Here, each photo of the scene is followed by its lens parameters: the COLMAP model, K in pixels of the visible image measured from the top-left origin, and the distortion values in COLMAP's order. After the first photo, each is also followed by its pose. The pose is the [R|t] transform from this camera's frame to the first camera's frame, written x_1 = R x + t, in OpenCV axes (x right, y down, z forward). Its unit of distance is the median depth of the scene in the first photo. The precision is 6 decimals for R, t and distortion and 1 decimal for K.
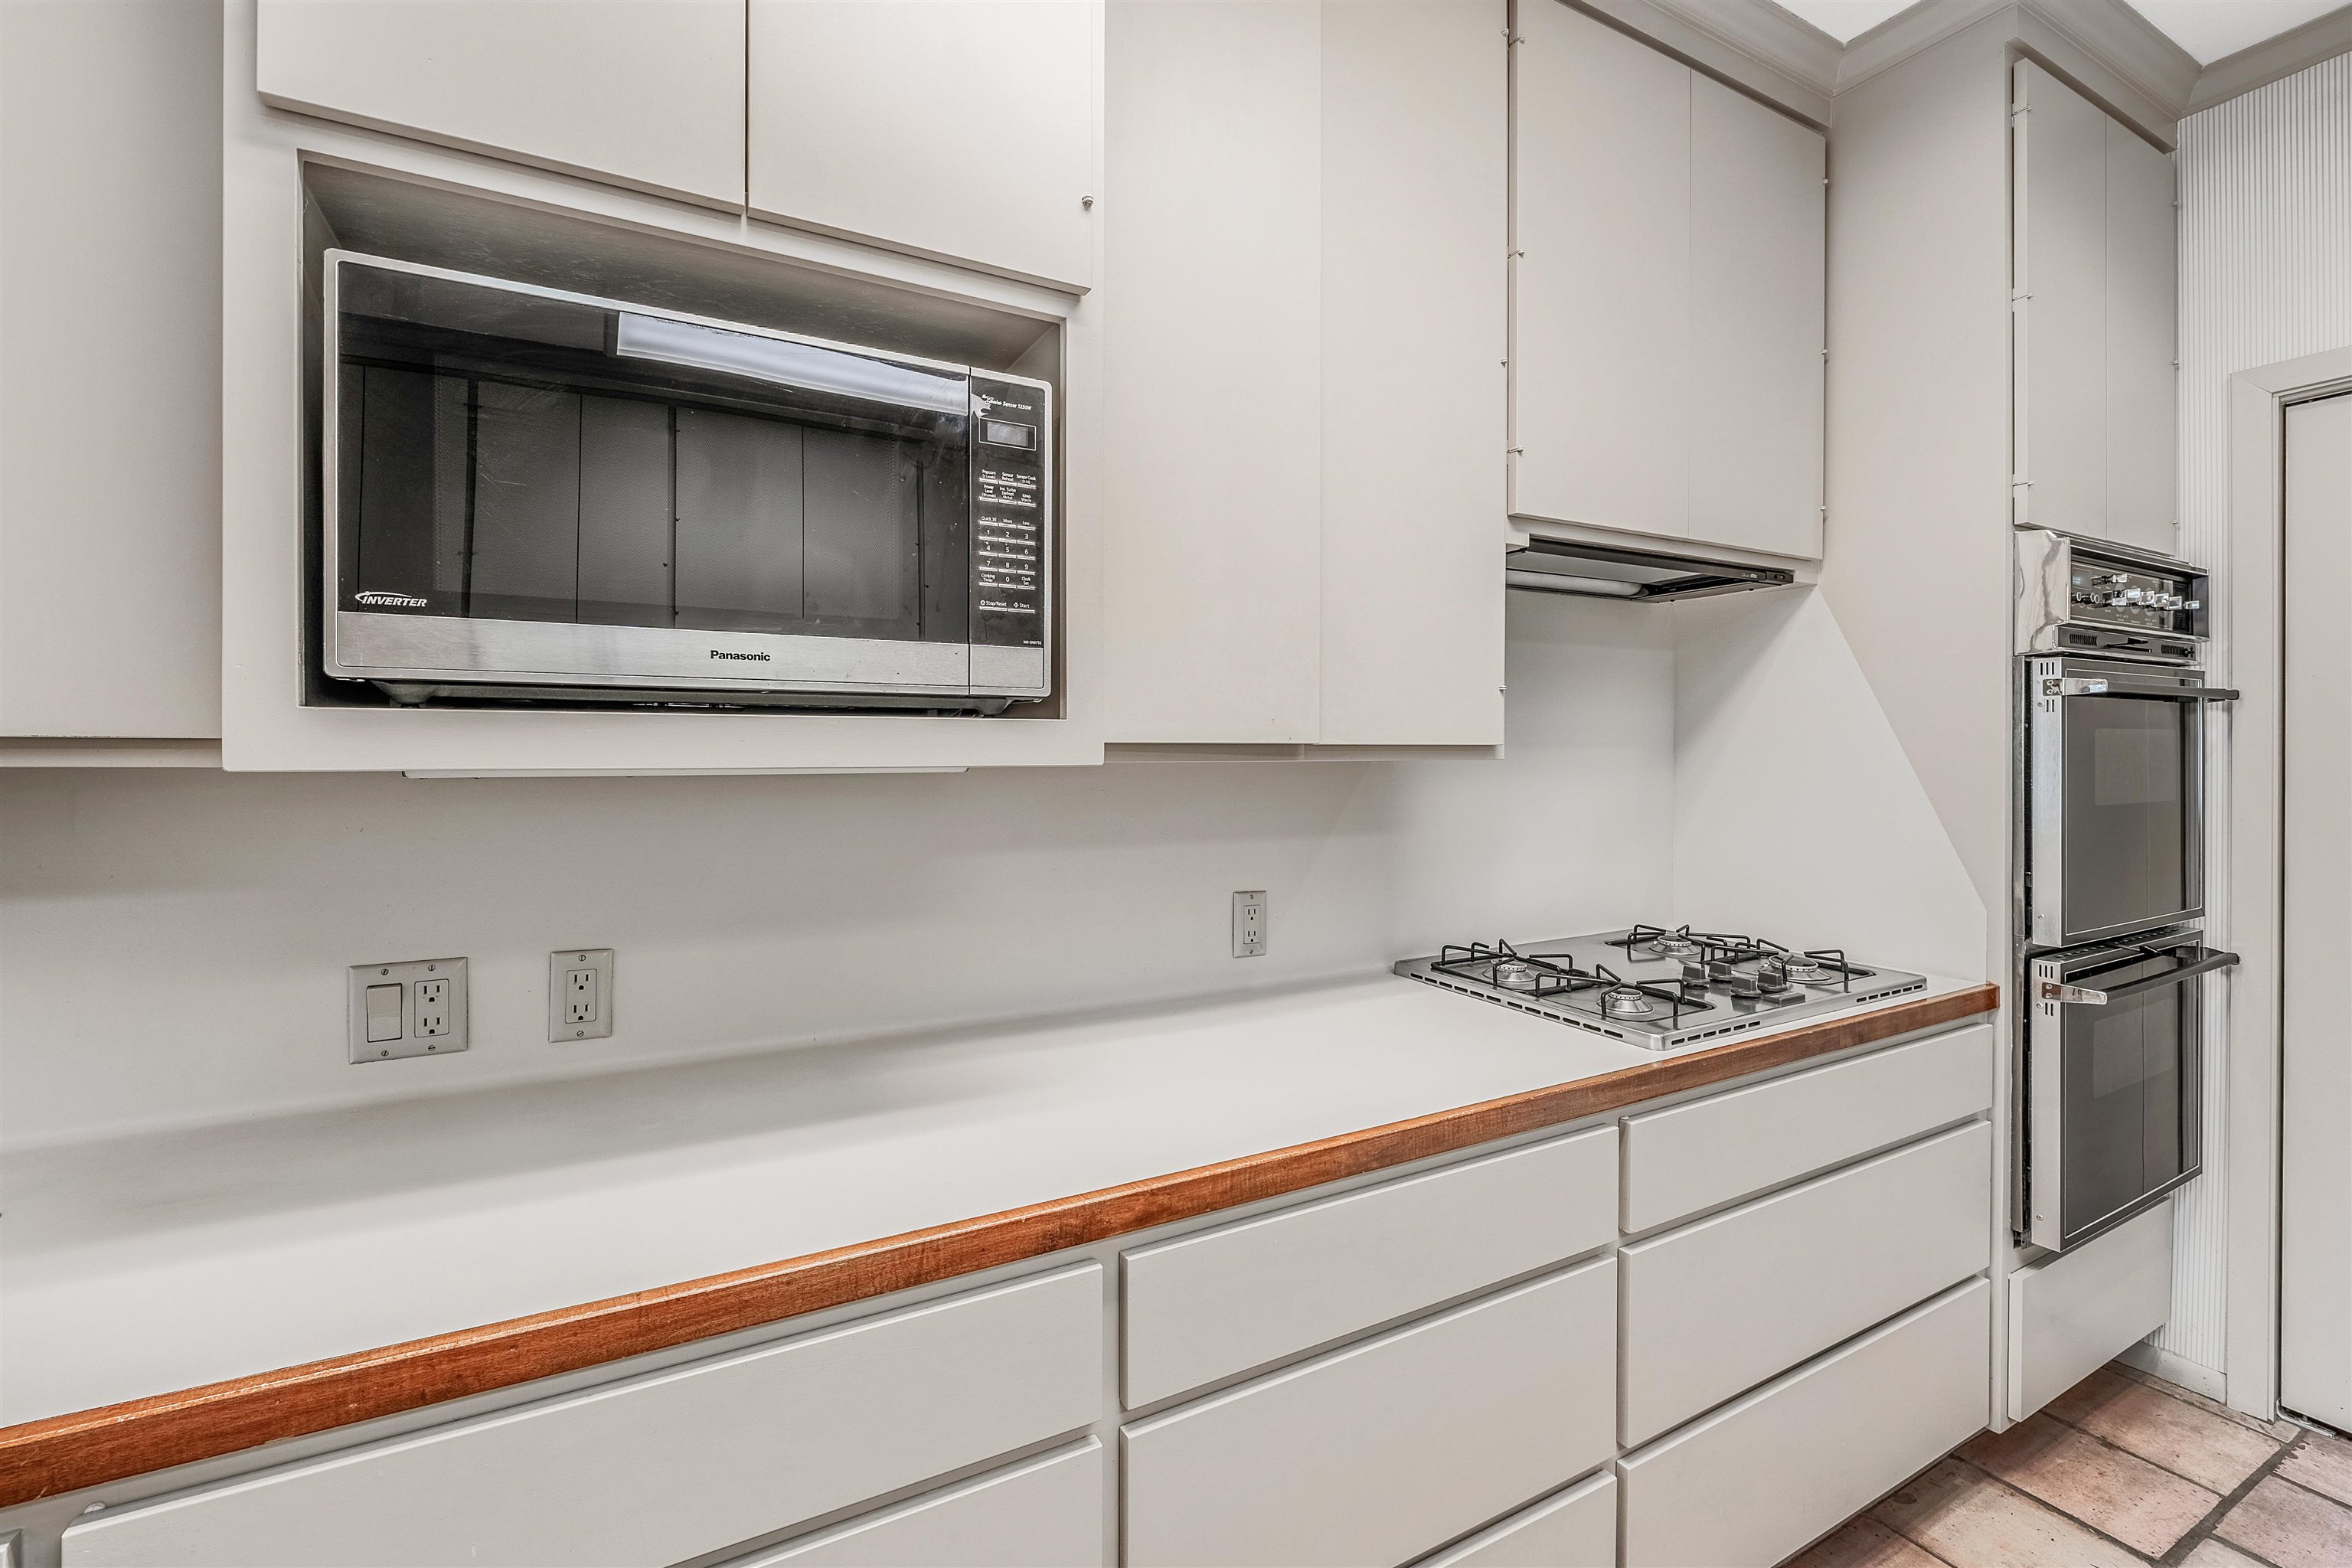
lens RADIAL K [[993.3, 0, 1152.8], [0, 993.3, 754.1], [0, 0, 1]] dist [-0.003920, -0.000768]
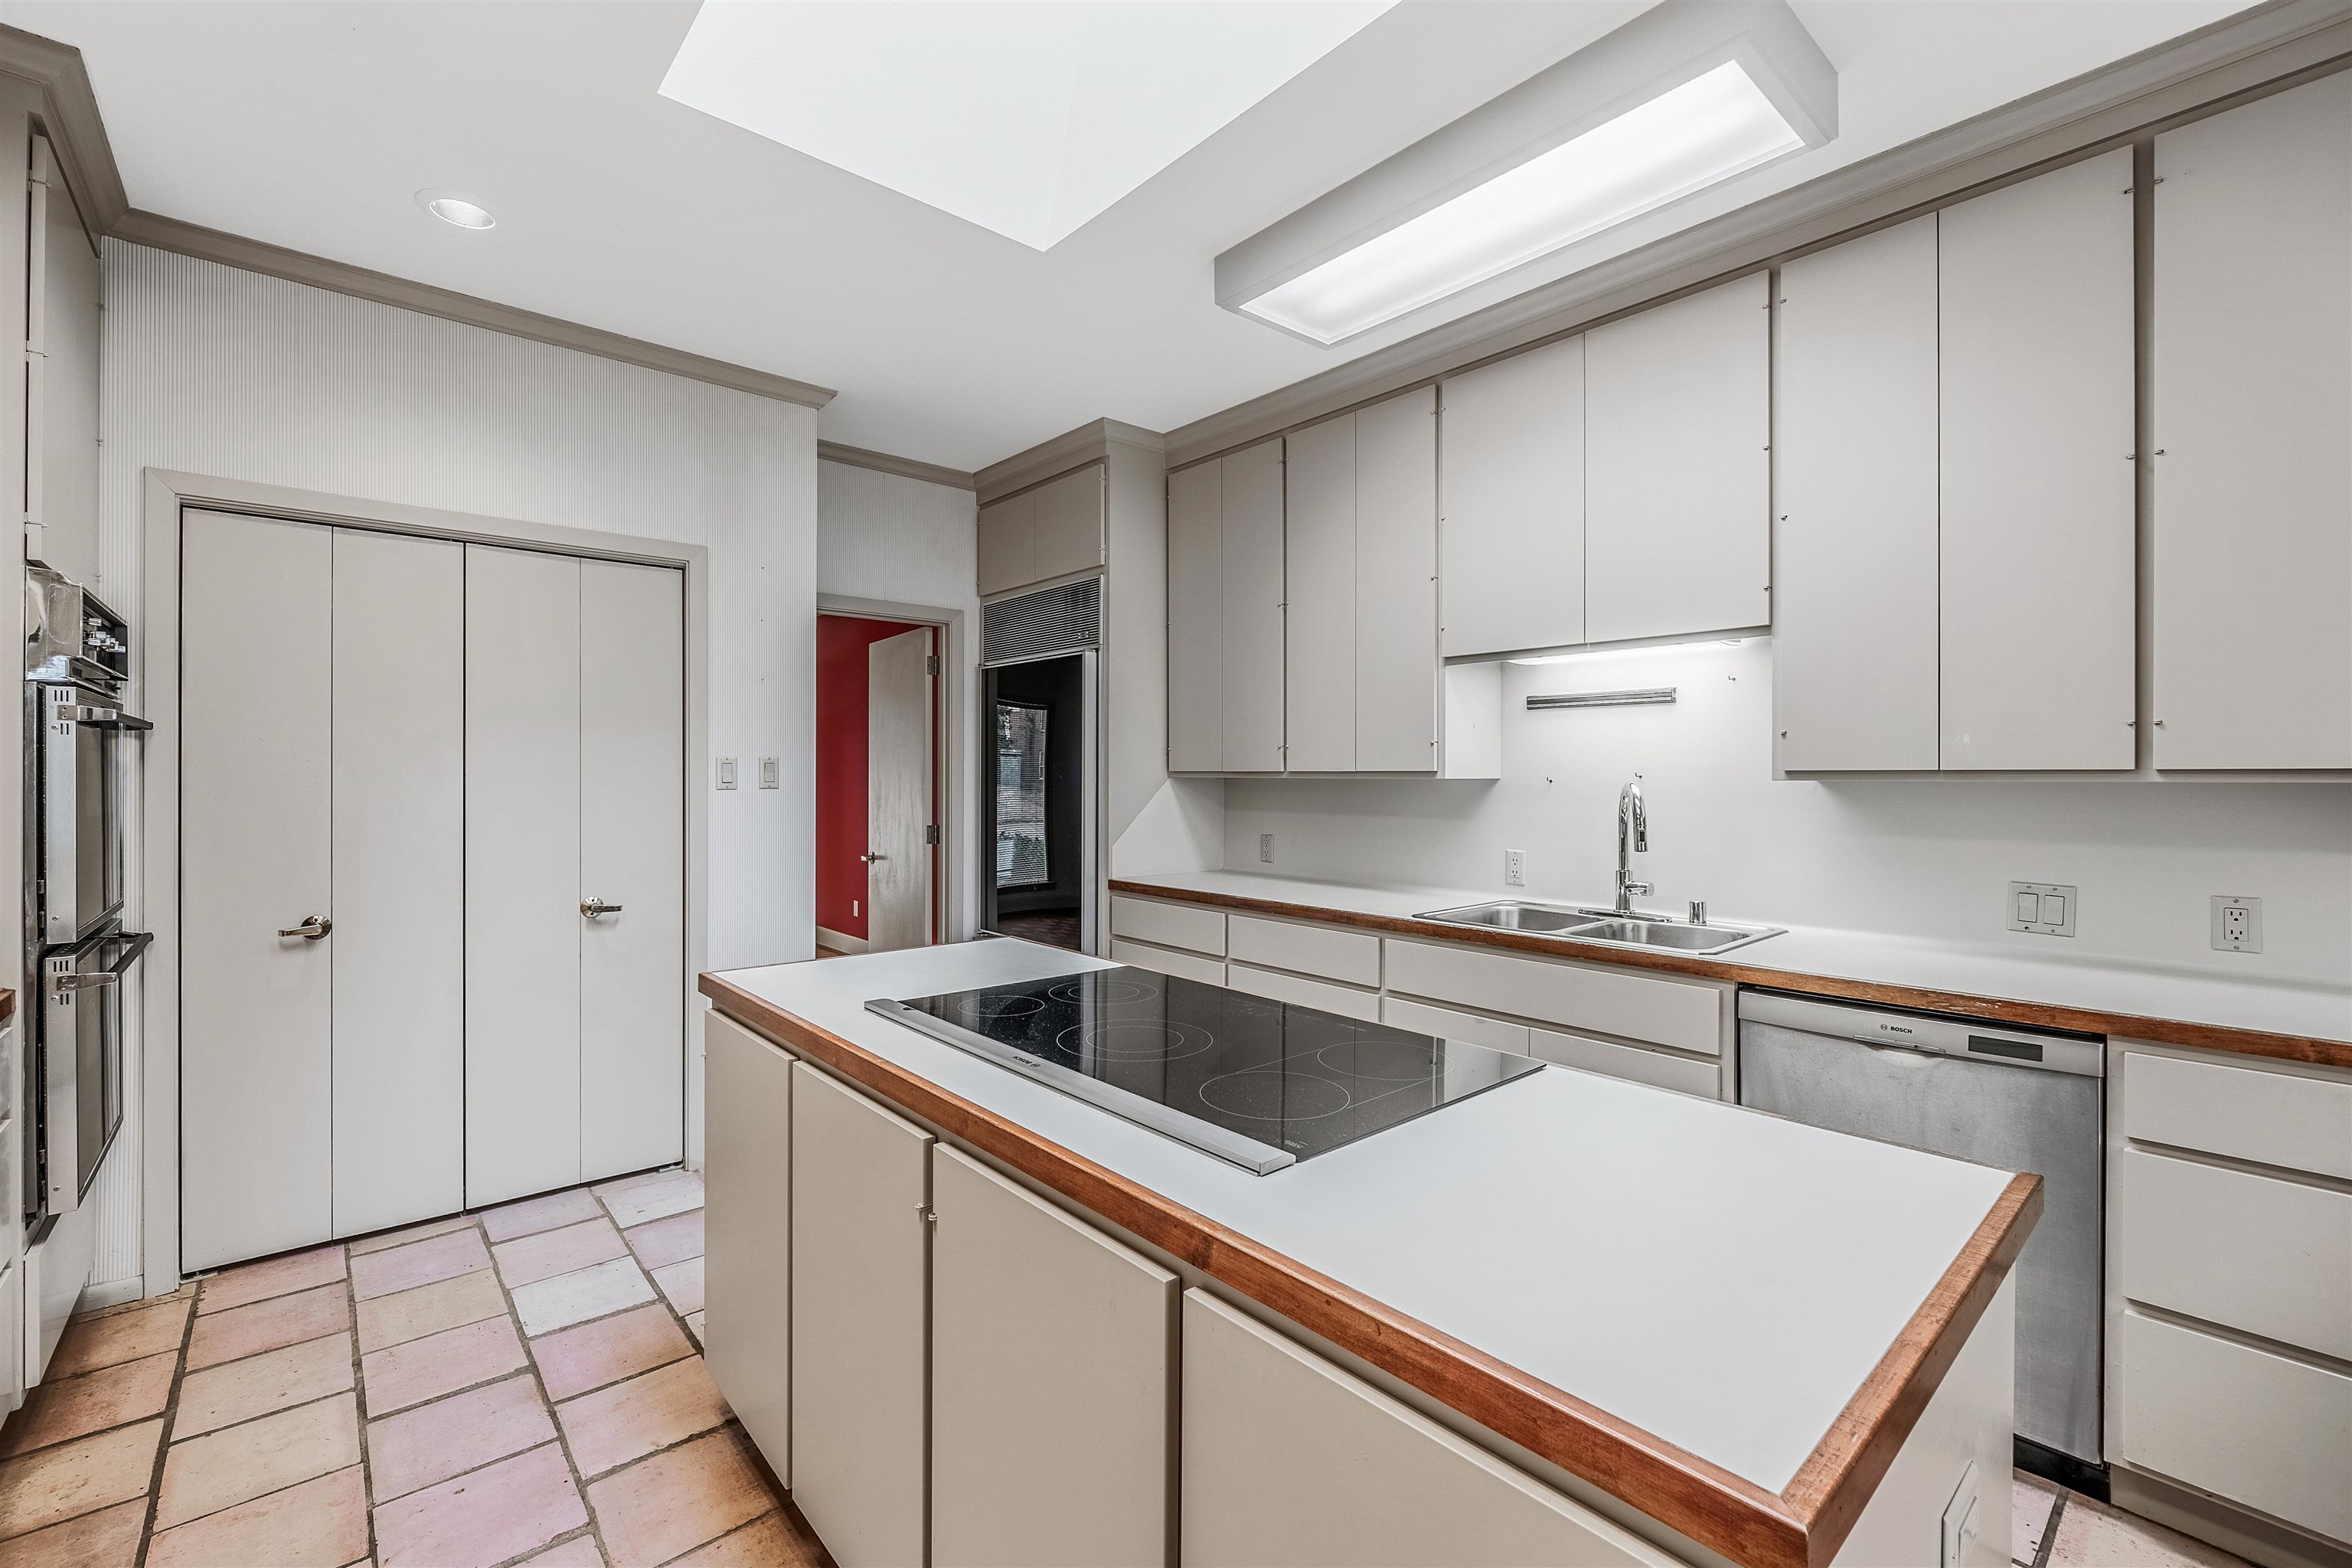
lens RADIAL K [[993.3, 0, 1155.6], [0, 993.3, 779.3], [0, 0, 1]] dist [-0.003920, -0.000768]
pose [[-0.216275, -0.001262, 0.976332, -0.454717], [-0.001077, 0.999999, 0.001054, 0.005675], [-0.976332, -0.000824, -0.216276, 0.031520]]
